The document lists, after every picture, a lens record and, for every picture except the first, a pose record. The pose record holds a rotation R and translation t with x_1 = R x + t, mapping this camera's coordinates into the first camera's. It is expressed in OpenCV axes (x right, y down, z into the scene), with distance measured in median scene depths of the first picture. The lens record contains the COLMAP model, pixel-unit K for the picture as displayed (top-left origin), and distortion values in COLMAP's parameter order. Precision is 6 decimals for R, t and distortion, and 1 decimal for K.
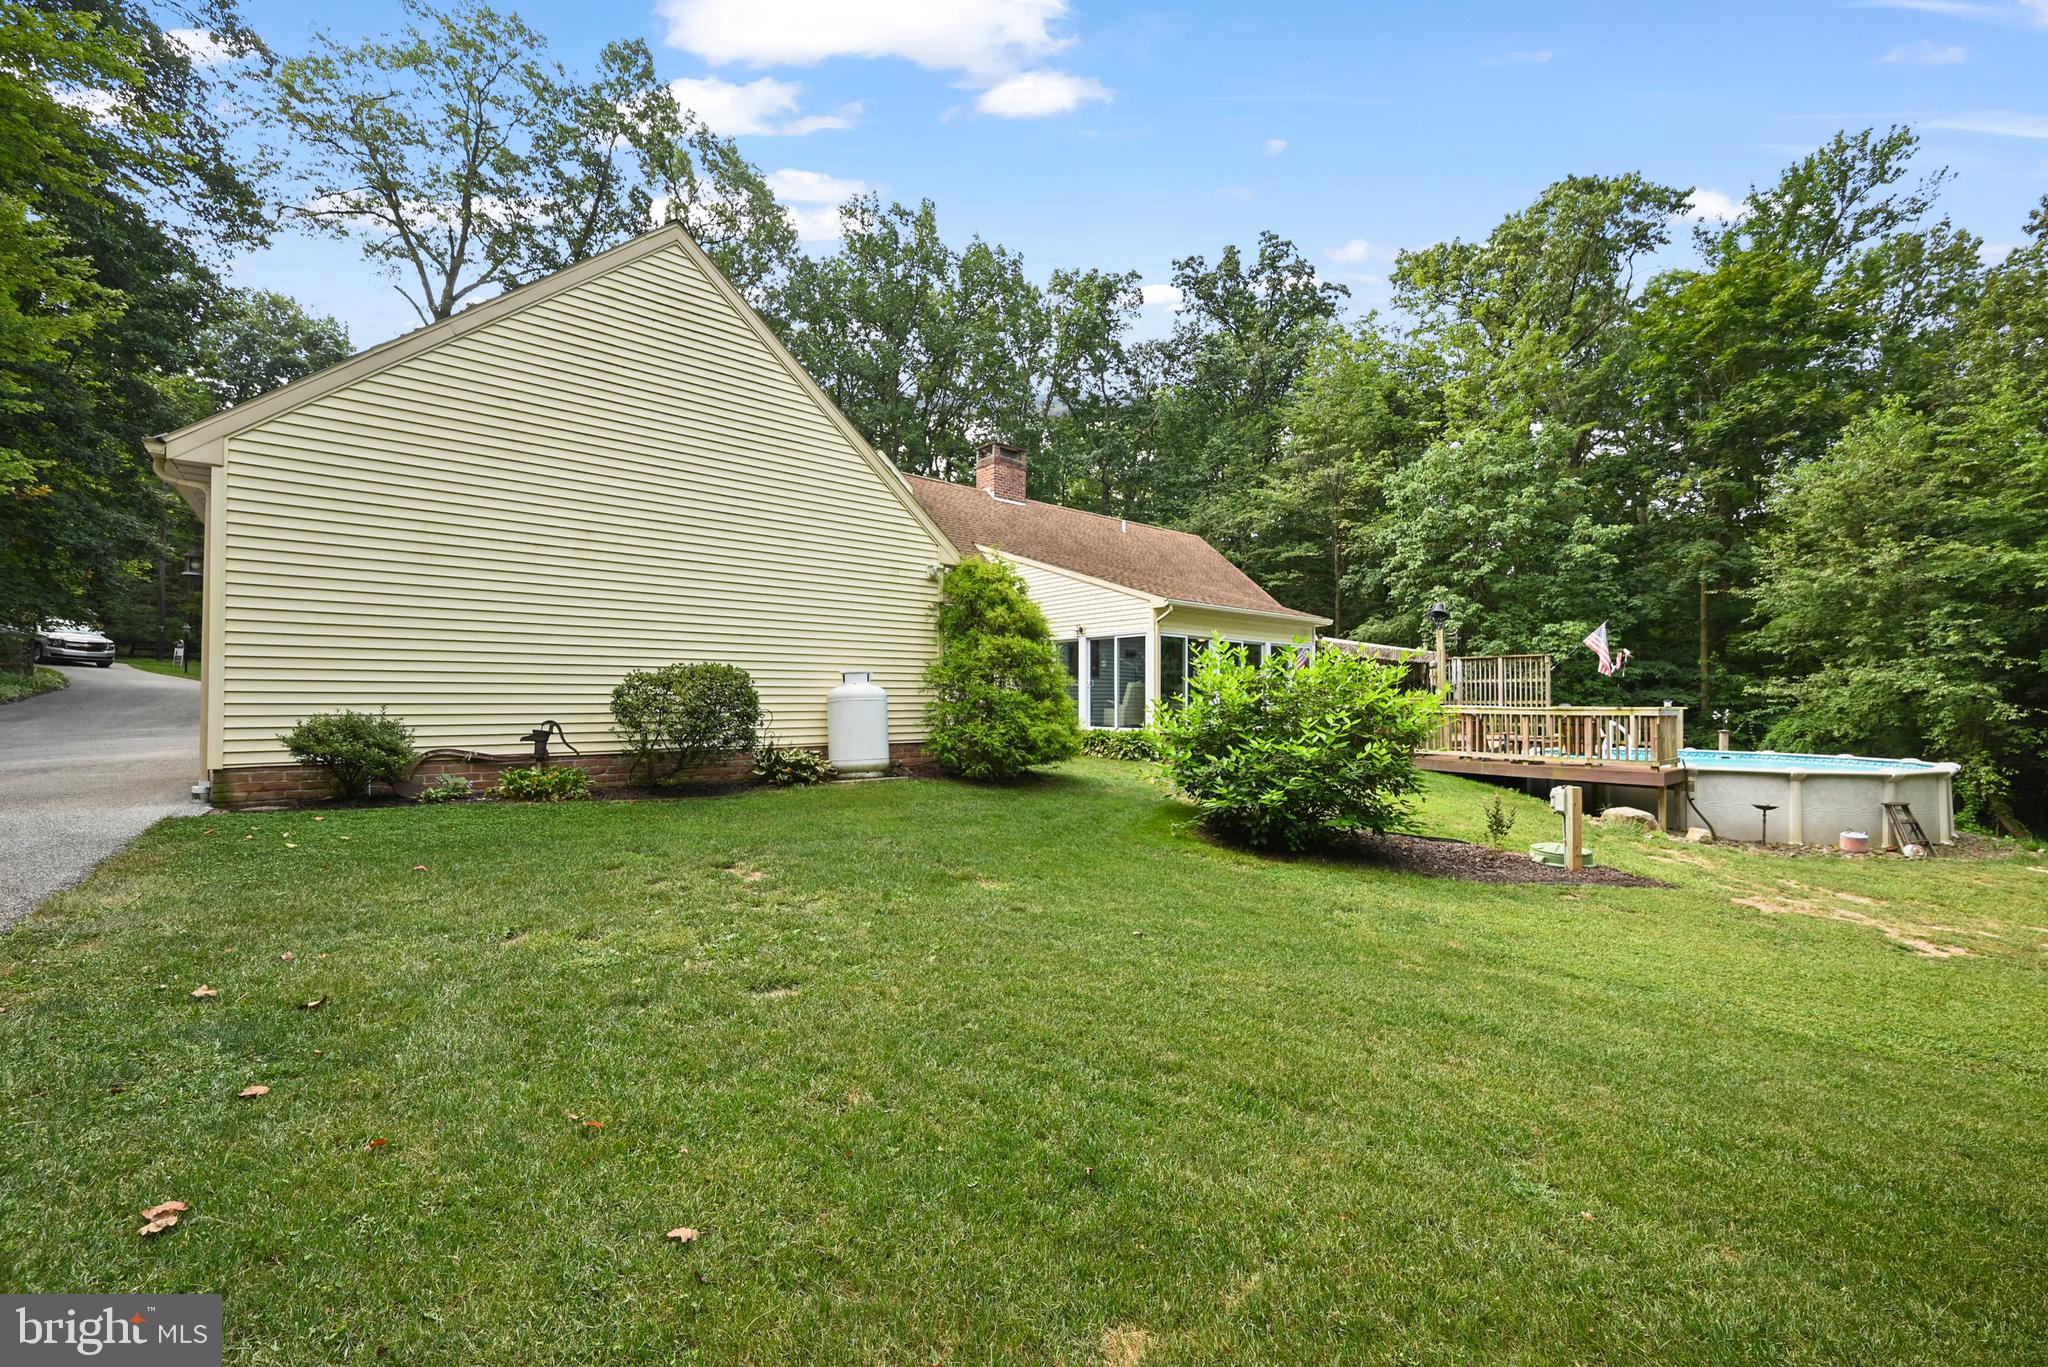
lens RADIAL K [[847.6, 0, 1028.3], [0, 847.6, 695.7], [0, 0, 1]] dist [-0.001245, -0.000170]
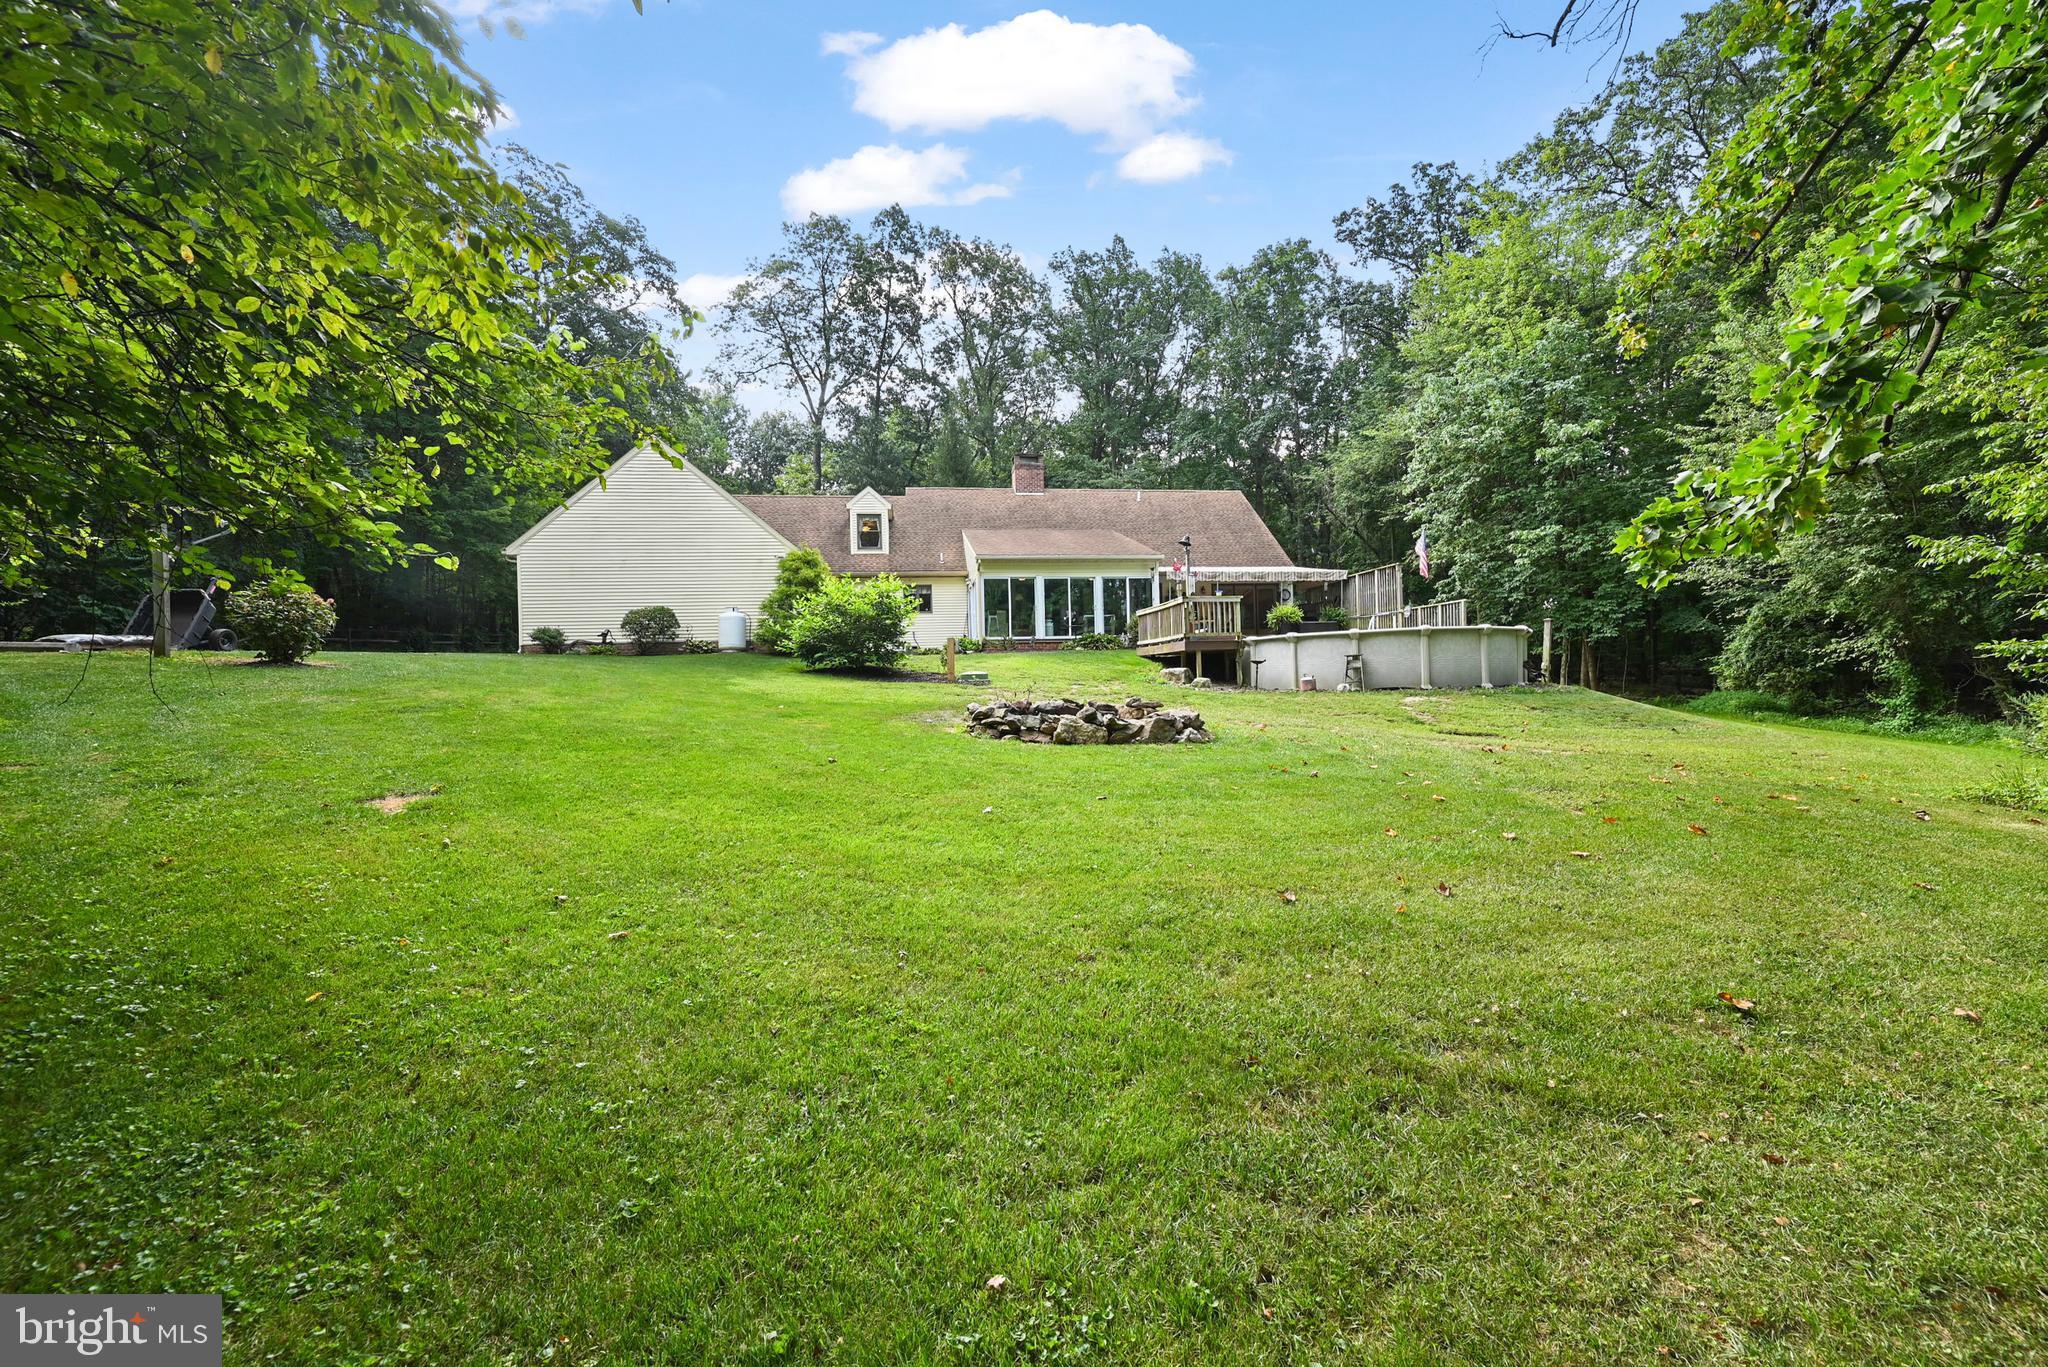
lens RADIAL K [[821.6, 0, 1020.5], [0, 821.6, 676.0], [0, 0, 1]] dist [-0.000645, -0.000021]
pose [[0.841780, -0.017445, -0.539539, 1.659582], [0.029816, 0.999454, 0.014204, 0.149638], [0.538997, -0.028043, 0.841841, -0.457812]]
